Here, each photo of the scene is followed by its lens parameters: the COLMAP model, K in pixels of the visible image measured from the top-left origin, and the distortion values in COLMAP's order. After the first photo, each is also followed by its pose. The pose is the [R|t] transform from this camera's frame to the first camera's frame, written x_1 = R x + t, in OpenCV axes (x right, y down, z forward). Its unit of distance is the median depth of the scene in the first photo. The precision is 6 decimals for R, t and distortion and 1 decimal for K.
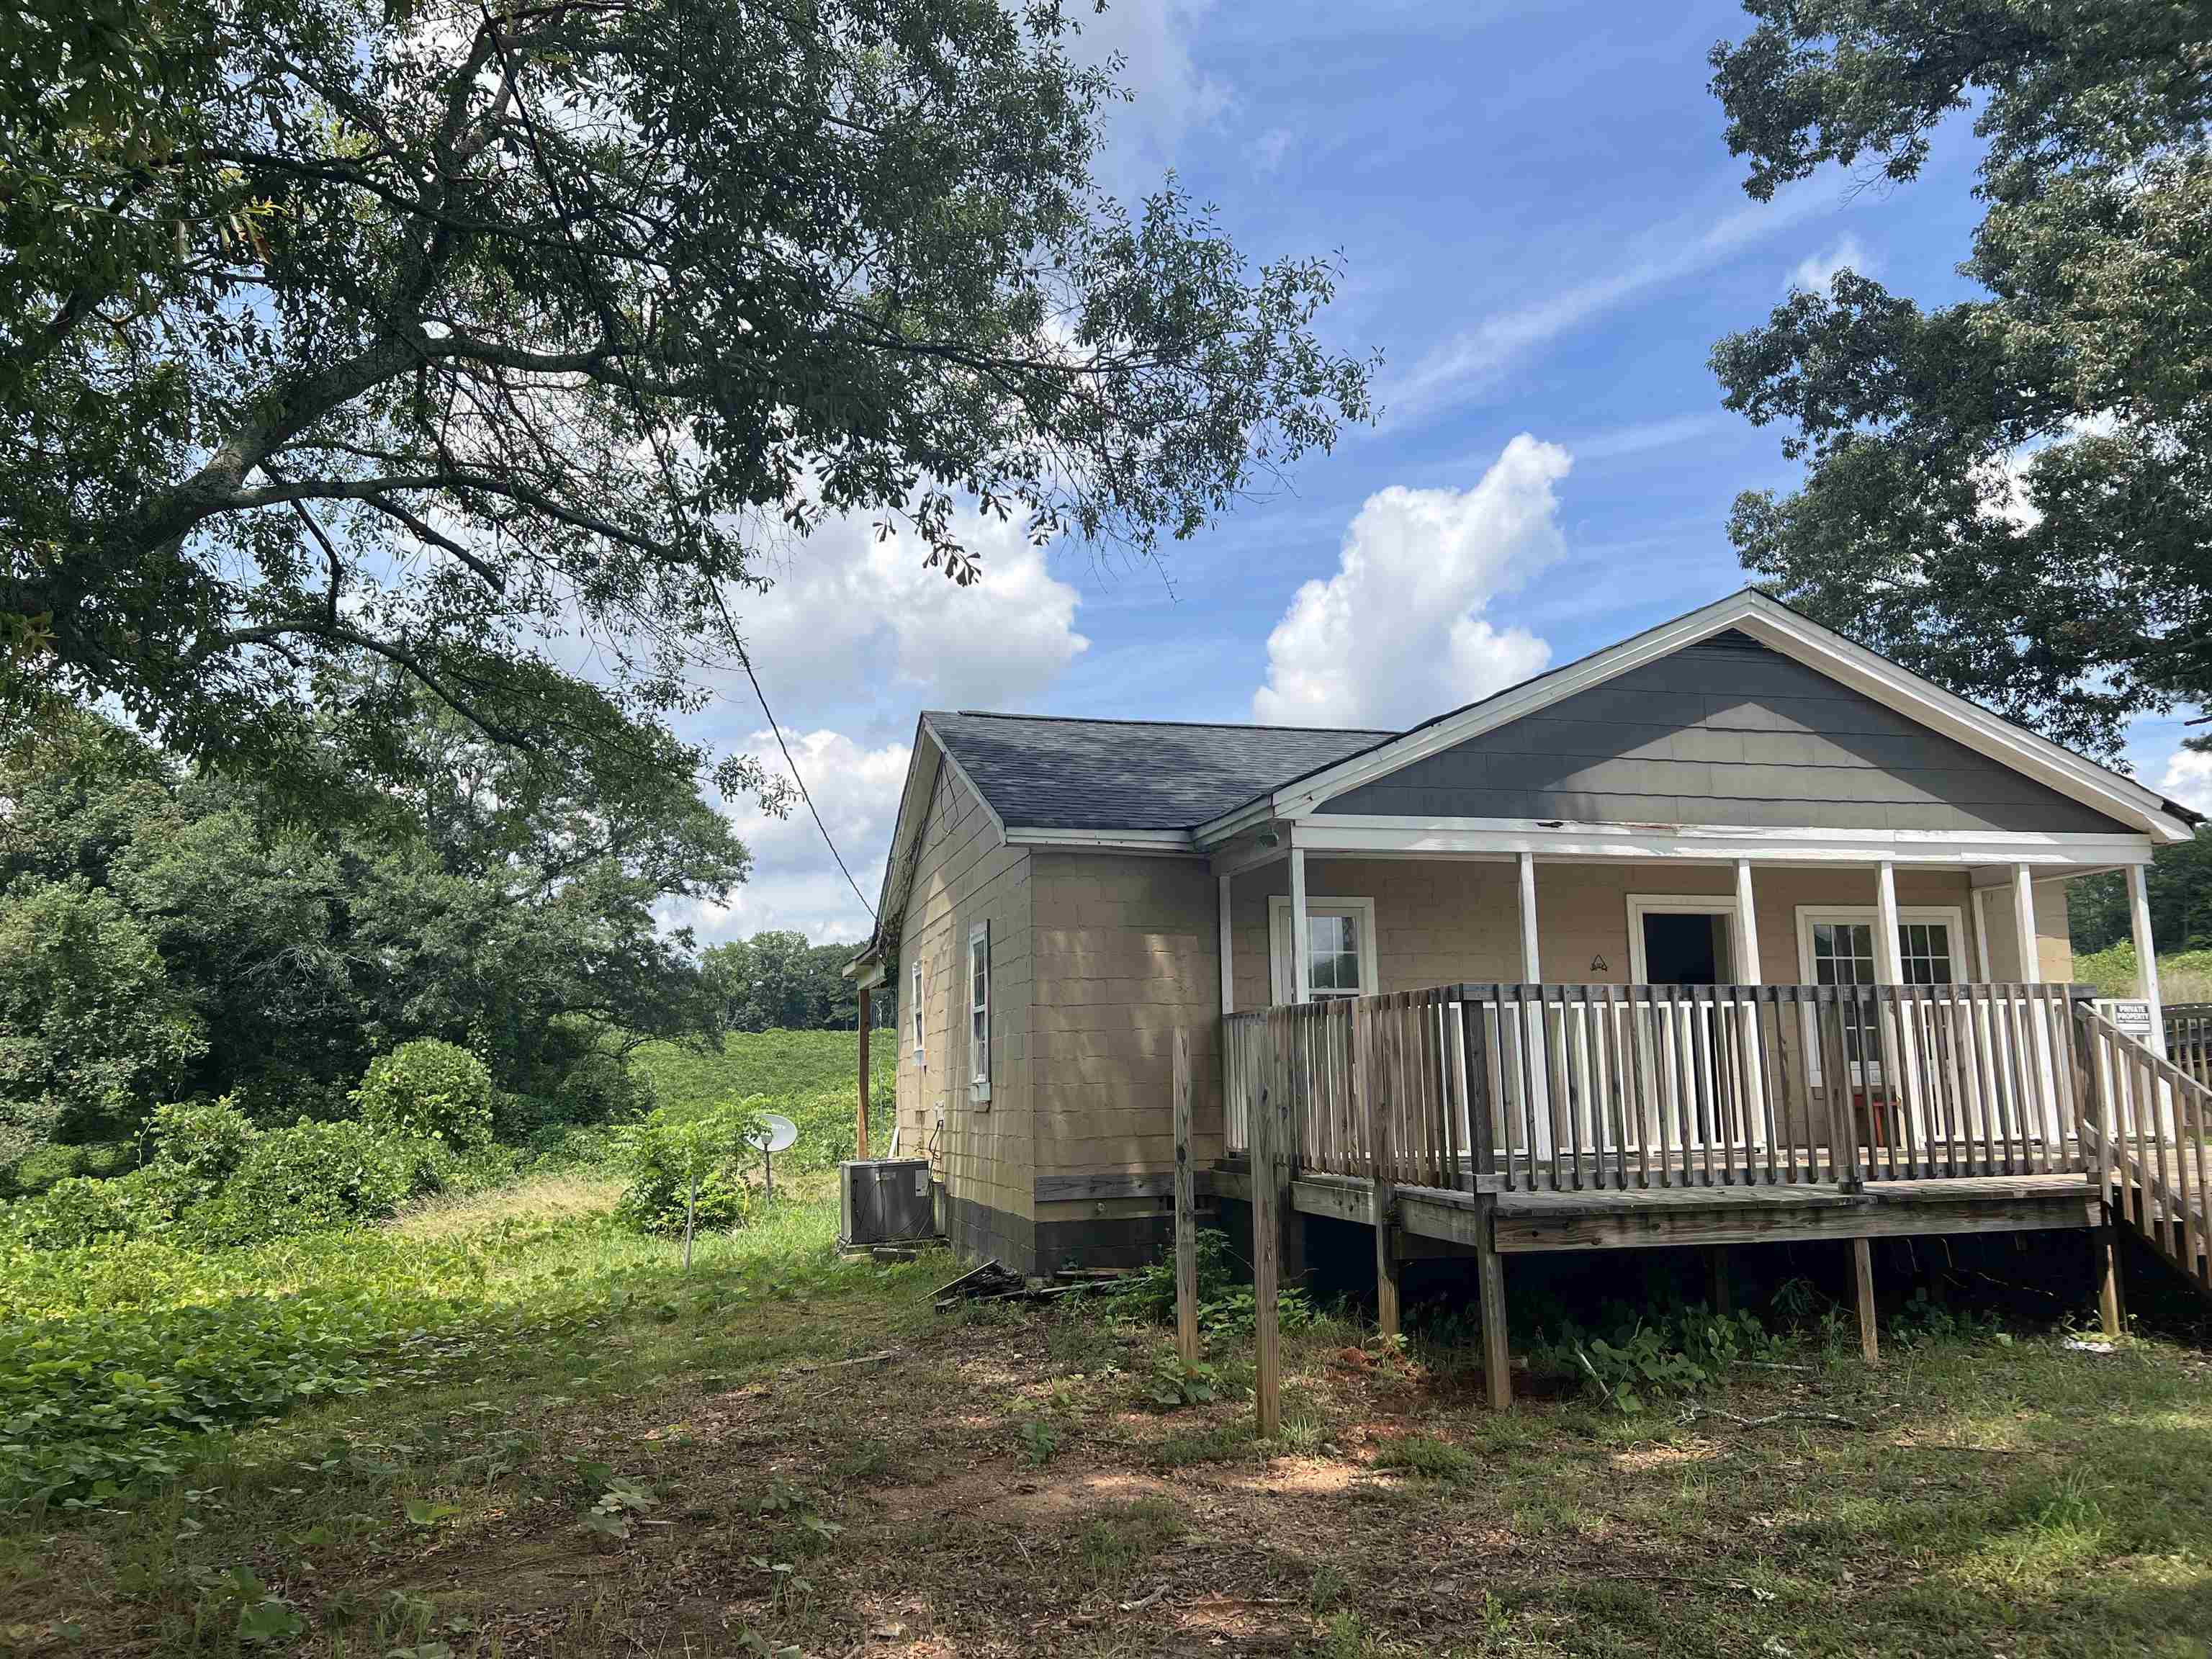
lens RADIAL K [[1682.8, 0, 1106.0], [0, 1682.8, 829.5], [0, 0, 1]] dist [0.004257, 0.001199]
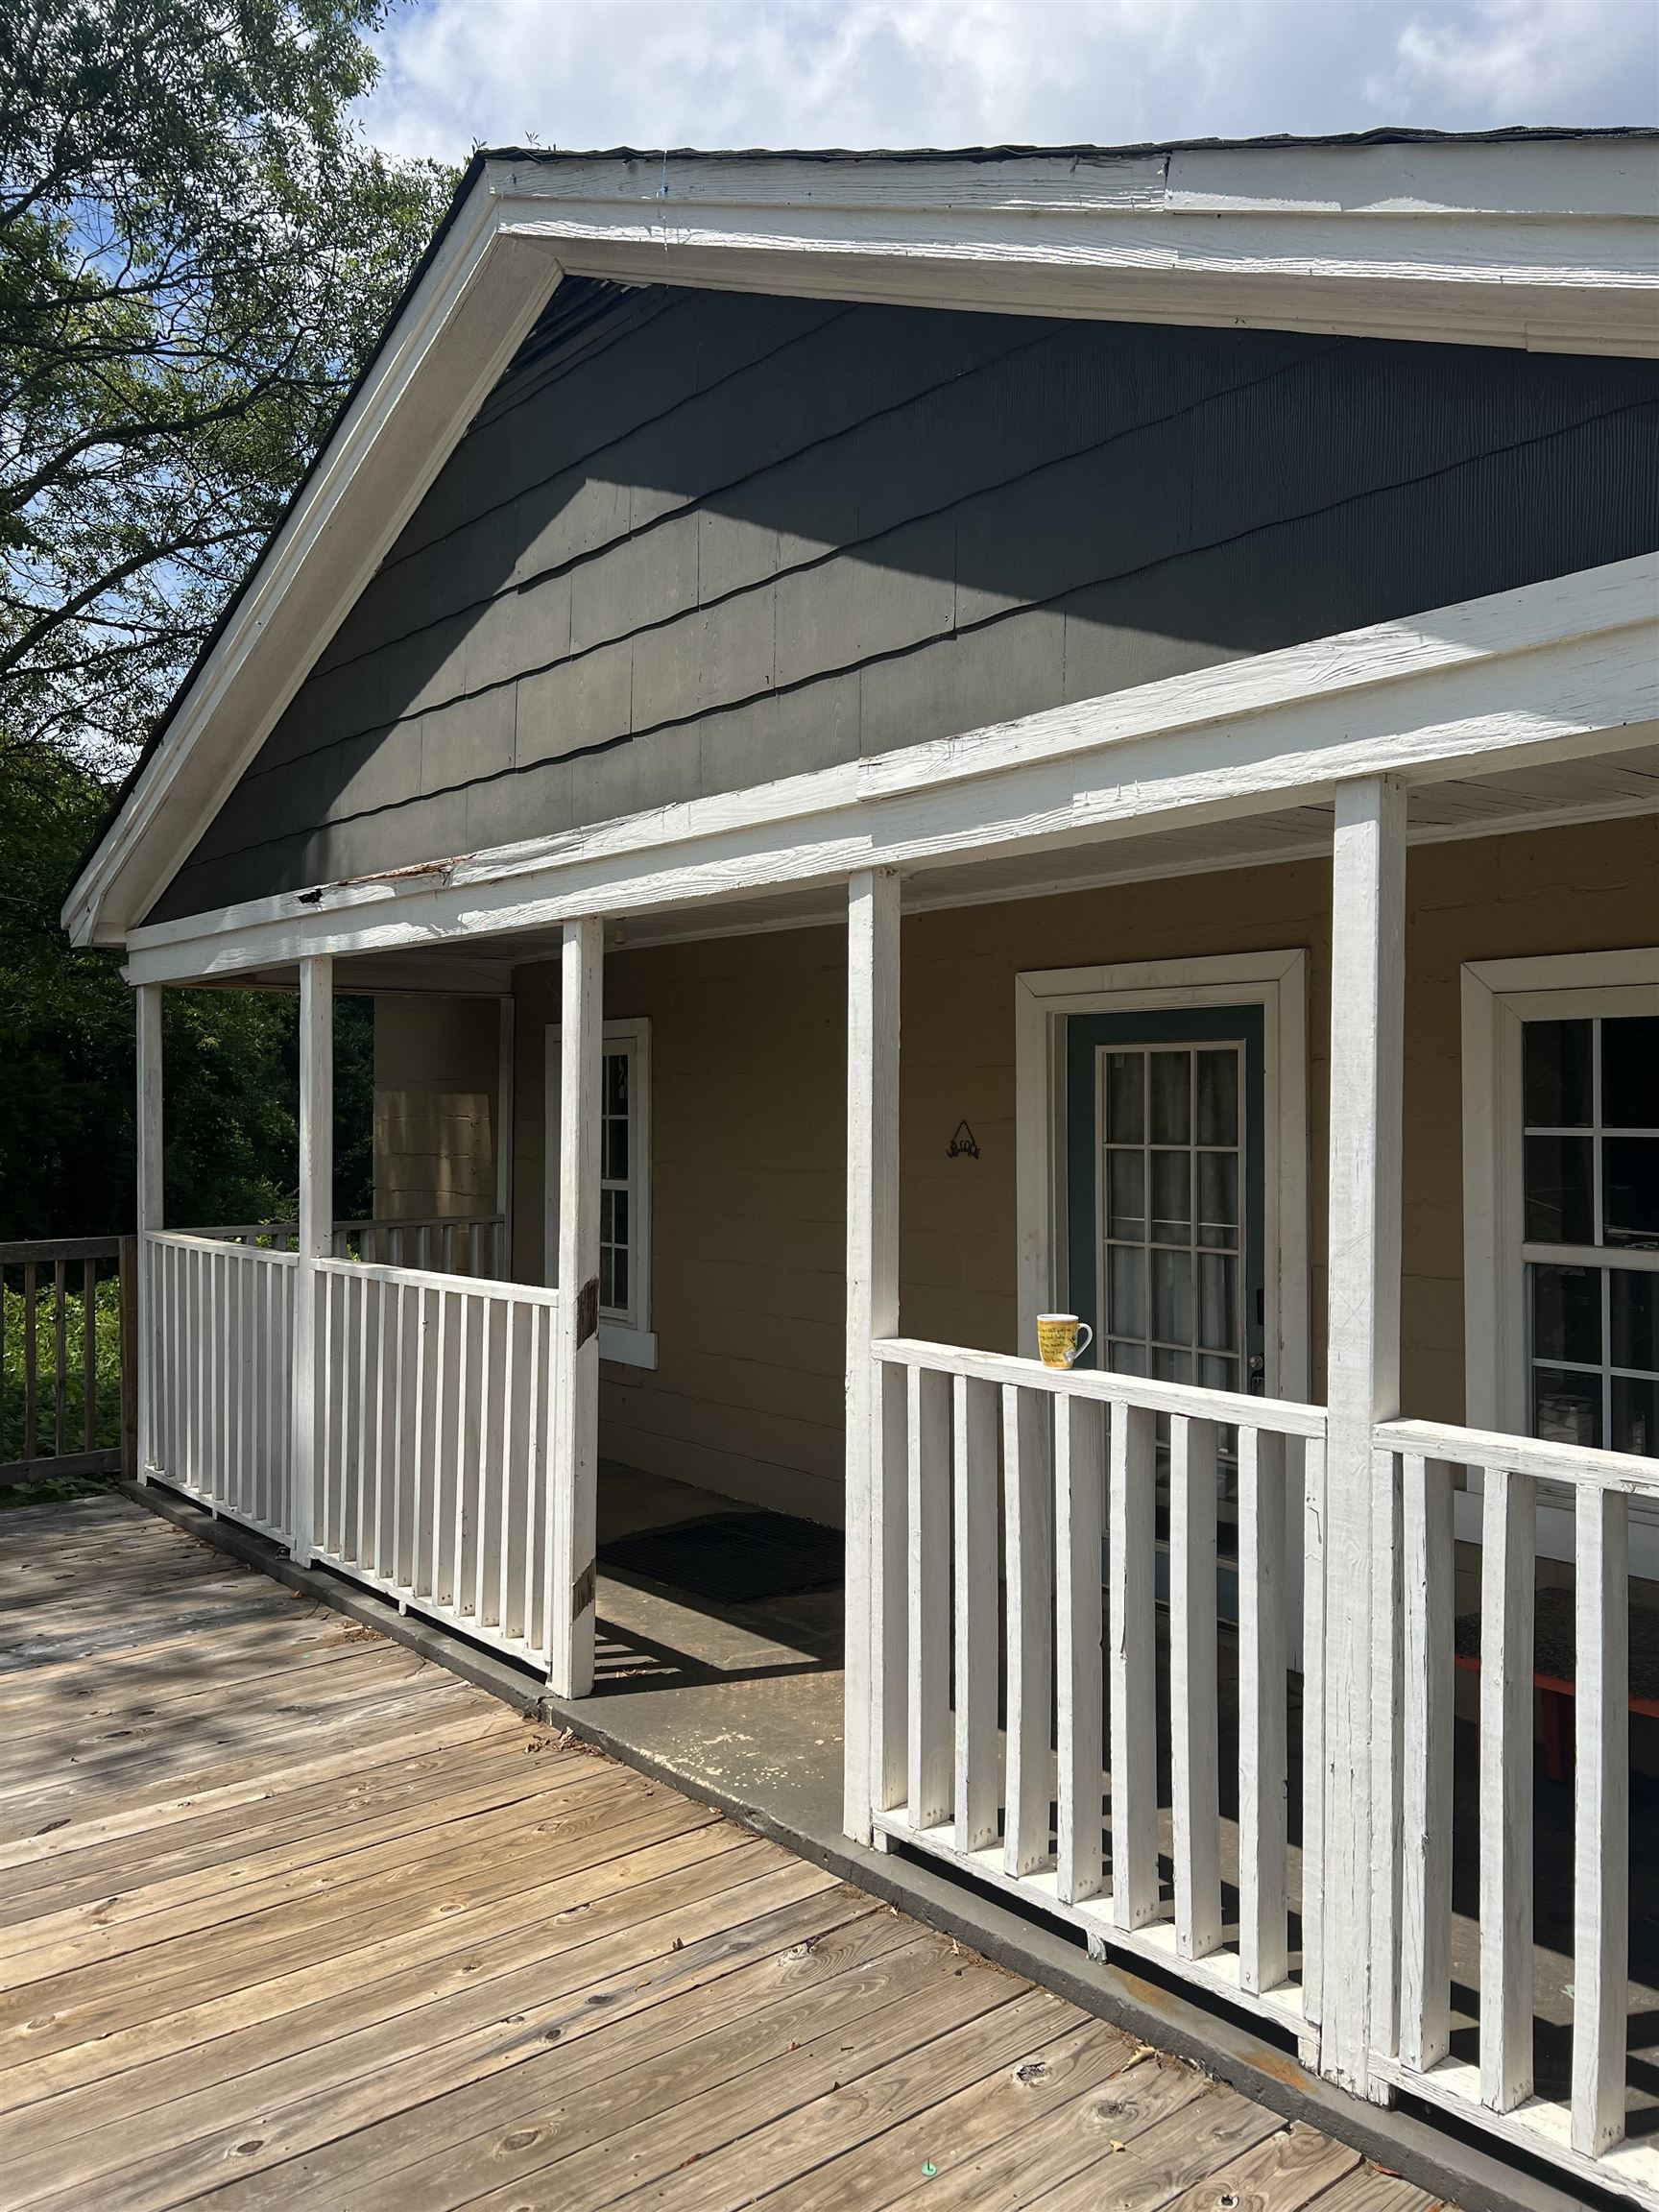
lens RADIAL K [[1670.2, 0, 829.5], [0, 1670.2, 1106.0], [0, 0, 1]] dist [0.070300, -0.099701]
pose [[0.443357, 0.013915, -0.896237, 0.727831], [0.130978, 0.988141, 0.080135, 0.035434], [0.886724, -0.152916, 0.436276, 0.864912]]
